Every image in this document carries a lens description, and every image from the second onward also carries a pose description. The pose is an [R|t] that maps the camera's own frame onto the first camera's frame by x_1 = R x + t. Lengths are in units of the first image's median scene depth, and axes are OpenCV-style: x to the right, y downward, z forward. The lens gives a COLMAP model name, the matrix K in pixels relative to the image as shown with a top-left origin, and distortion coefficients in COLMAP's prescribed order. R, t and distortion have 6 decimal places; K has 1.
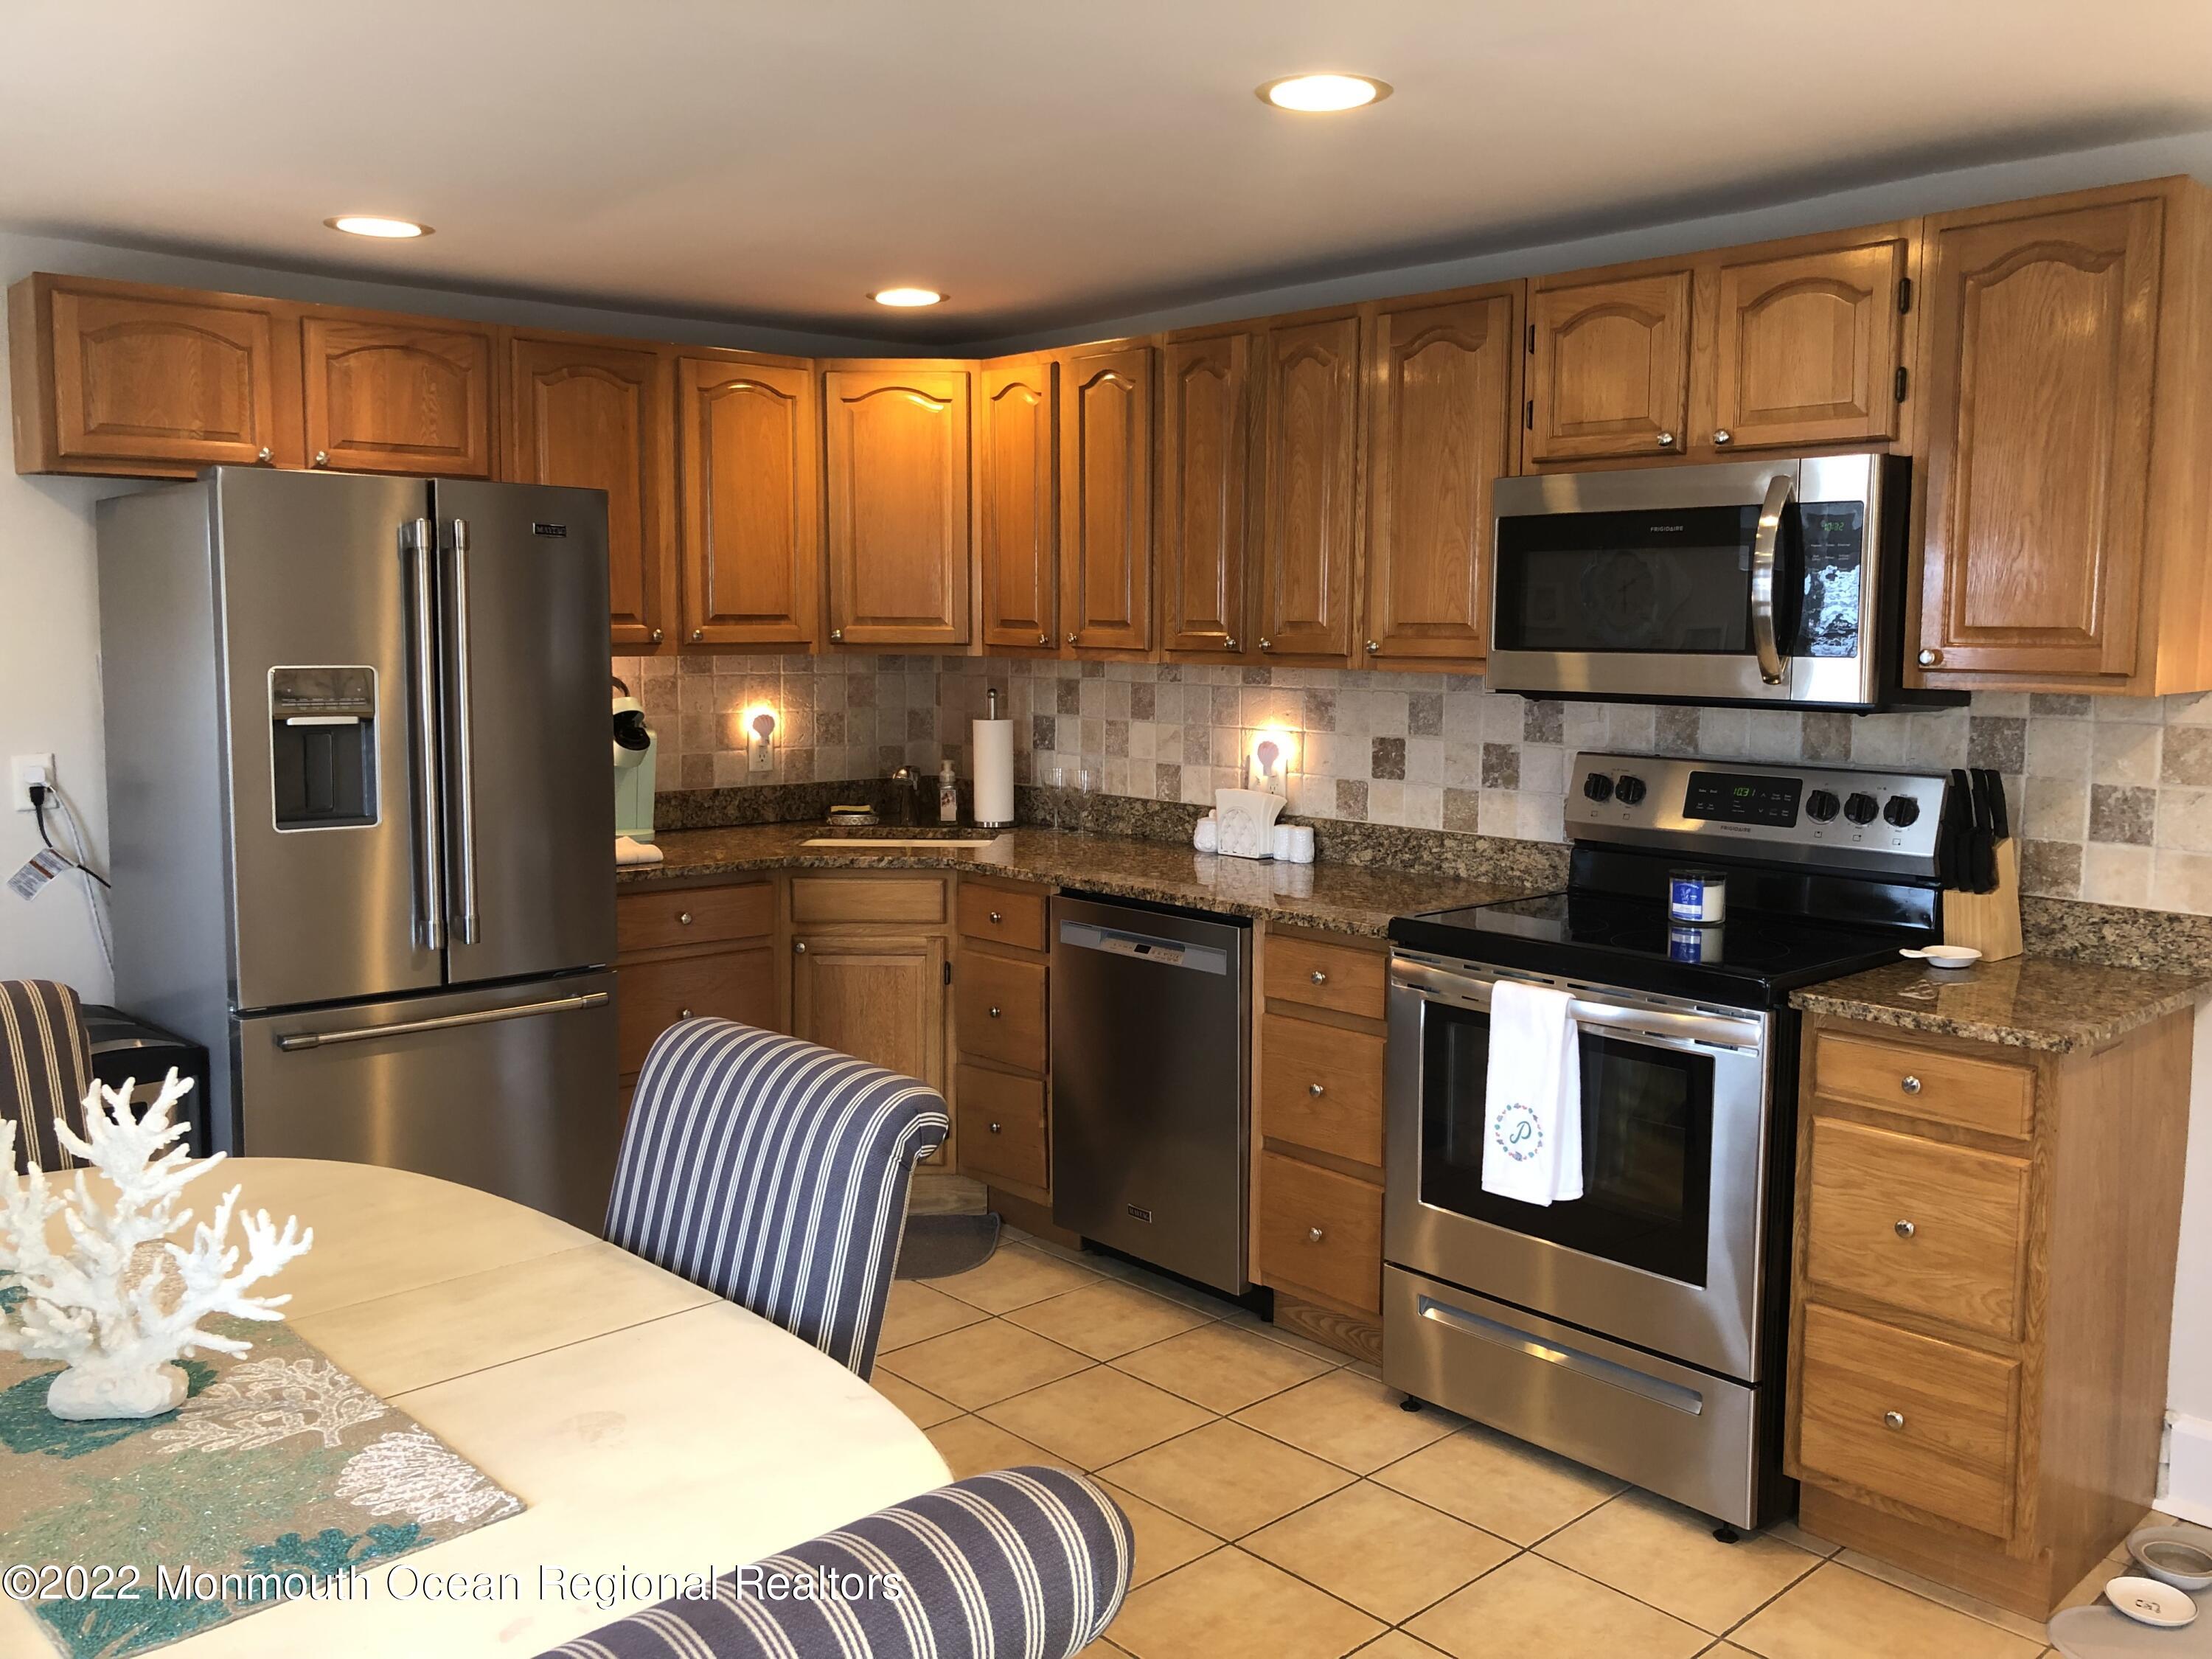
lens RADIAL K [[1784.3, 0, 1106.0], [0, 1784.3, 829.5], [0, 0, 1]] dist [-0.005304, -0.004864]
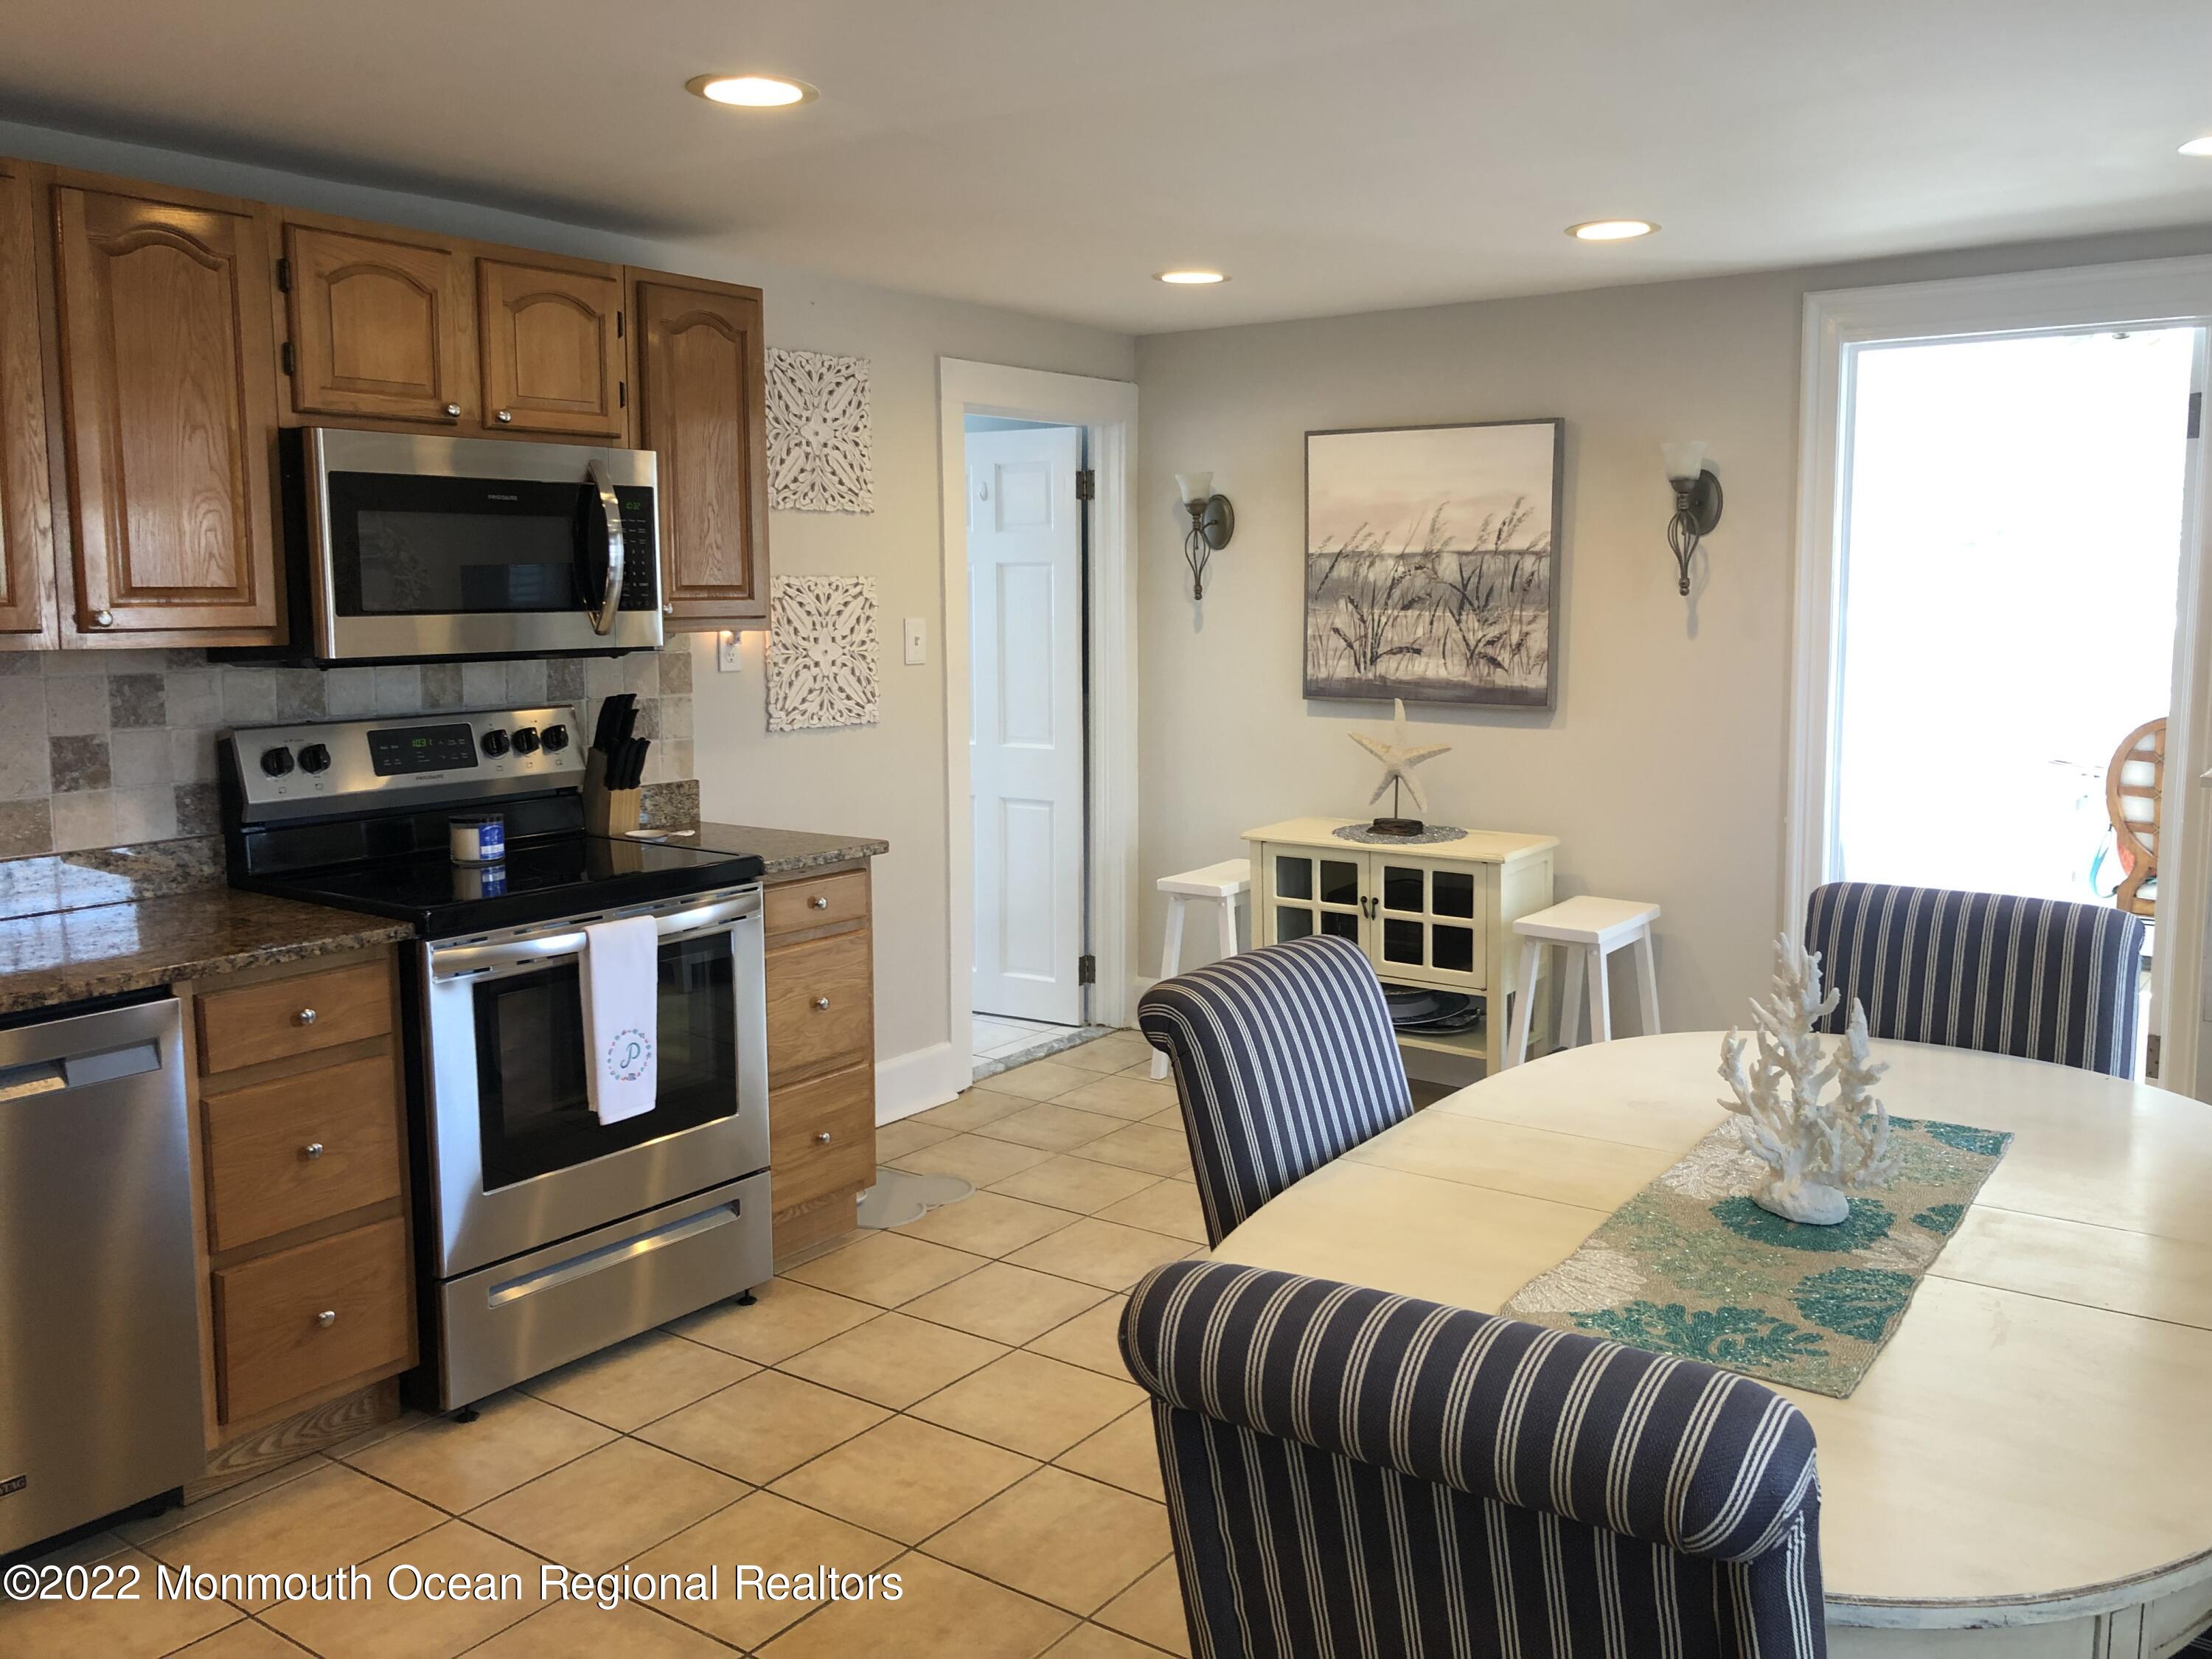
lens RADIAL K [[1851.2, 0, 1106.0], [0, 1851.2, 829.5], [0, 0, 1]] dist [-0.017740, -0.015908]
pose [[-0.206190, -0.135299, 0.969113, -0.818208], [0.113609, 0.980387, 0.161044, -0.103025], [-0.971894, 0.143306, -0.186775, 0.824821]]
